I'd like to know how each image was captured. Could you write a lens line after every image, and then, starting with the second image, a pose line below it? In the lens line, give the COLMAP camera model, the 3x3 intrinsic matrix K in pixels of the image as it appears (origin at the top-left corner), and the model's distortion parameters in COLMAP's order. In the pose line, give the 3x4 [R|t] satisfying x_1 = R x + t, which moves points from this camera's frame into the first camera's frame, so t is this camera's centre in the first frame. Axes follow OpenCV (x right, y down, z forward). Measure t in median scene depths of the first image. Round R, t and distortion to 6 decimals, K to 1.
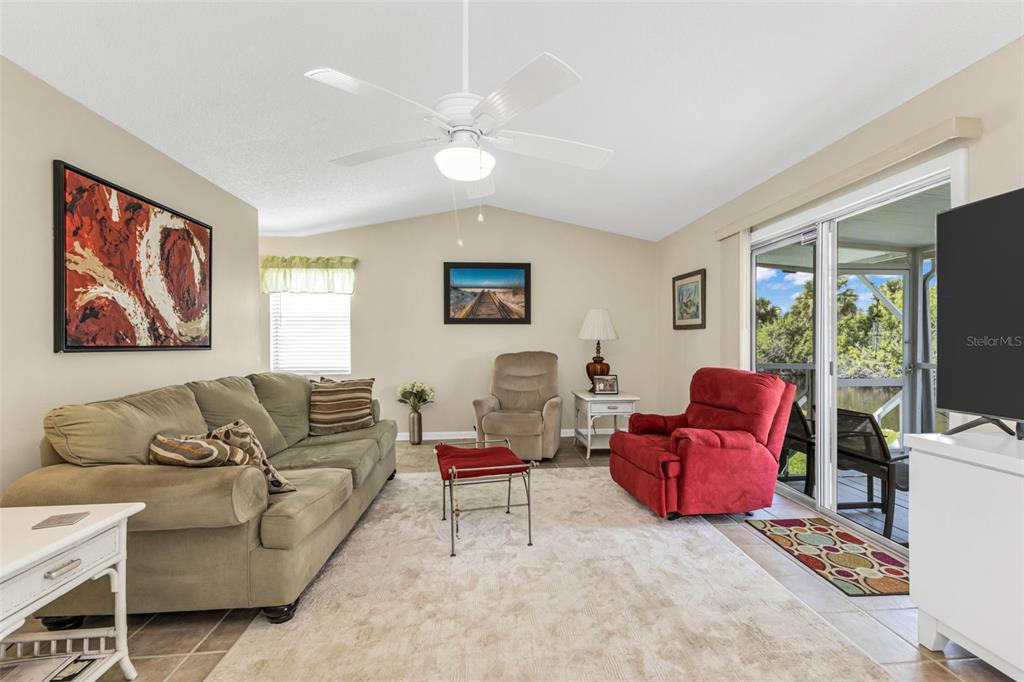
lens RADIAL K [[449.7, 0, 511.8], [0, 449.7, 345.9], [0, 0, 1]] dist [0.013118, -0.004375]
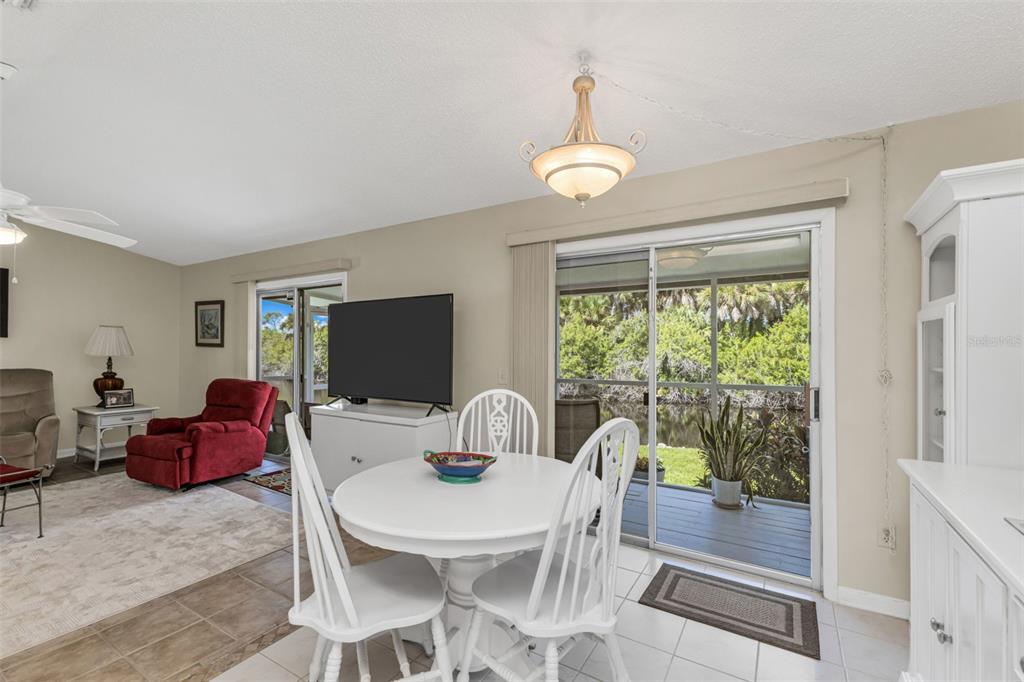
lens RADIAL K [[449.7, 0, 519.6], [0, 449.7, 345.4], [0, 0, 1]] dist [0.013118, -0.004375]
pose [[0.584655, 0.013979, 0.811162, -0.144544], [-0.001788, 0.999871, -0.015942, -0.031941], [-0.811280, 0.007870, 0.584604, -0.525241]]
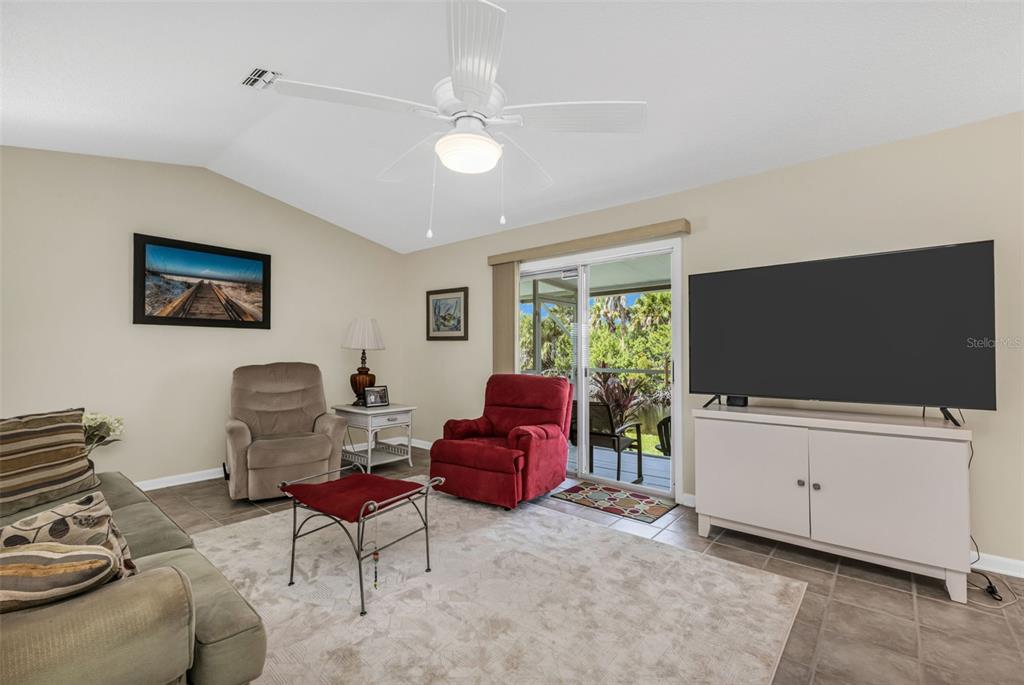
lens RADIAL K [[449.7, 0, 516.9], [0, 449.7, 351.7], [0, 0, 1]] dist [0.013118, -0.004375]
pose [[0.697745, 0.008101, 0.716301, -0.362721], [0.001289, 0.999920, -0.012565, 0.004914], [-0.716345, 0.009690, 0.697679, 0.163390]]
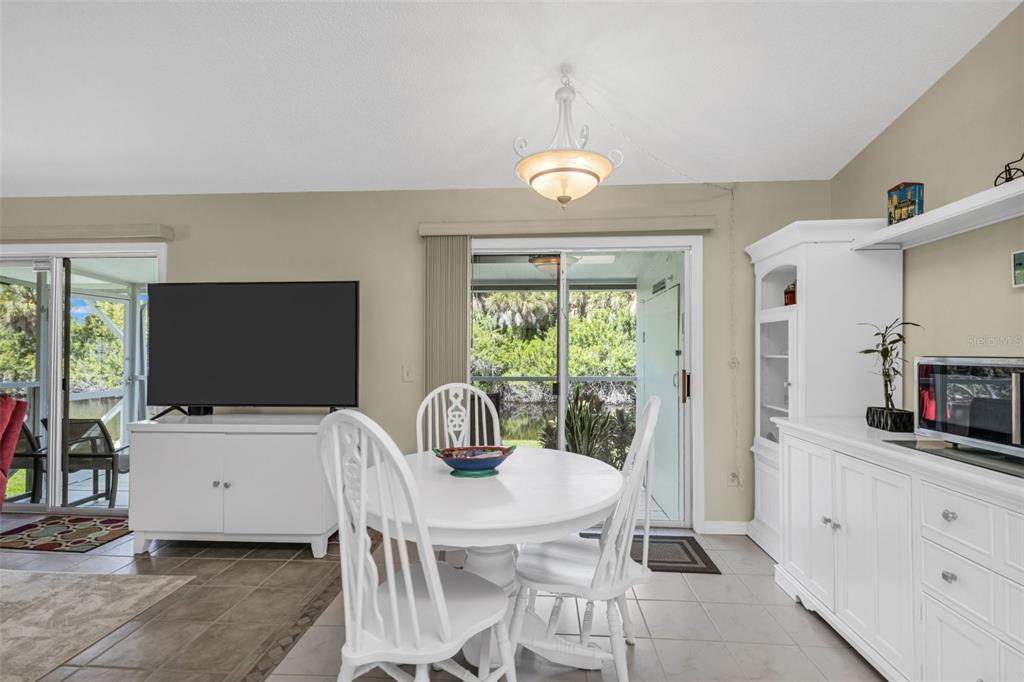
lens RADIAL K [[449.7, 0, 522.2], [0, 449.7, 347.8], [0, 0, 1]] dist [0.013118, -0.004375]
pose [[0.133626, 0.013994, 0.990933, -0.251136], [0.005651, 0.999873, -0.014882, -0.017540], [-0.991016, 0.007588, 0.133530, -0.279316]]
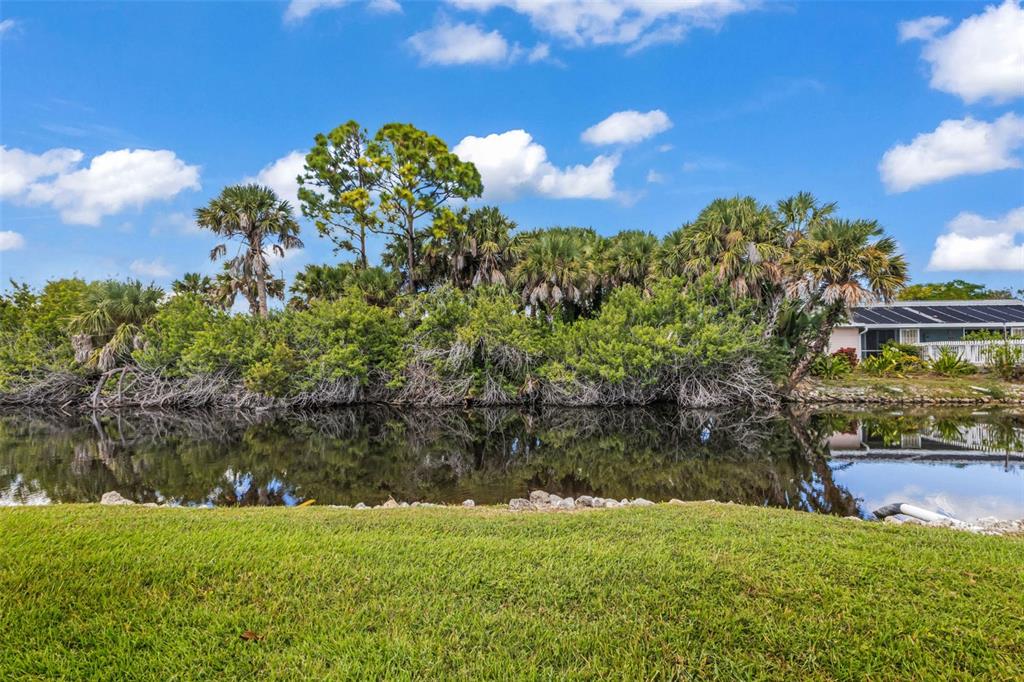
lens RADIAL K [[446.4, 0, 531.5], [0, 446.4, 355.7], [0, 0, 1]] dist [0.004151, -0.000296]
pose [[0.142325, 0.007603, 0.989791, 1.684316], [0.011957, 0.999884, -0.009399, 0.205066], [-0.989748, 0.013173, 0.142217, 0.319060]]
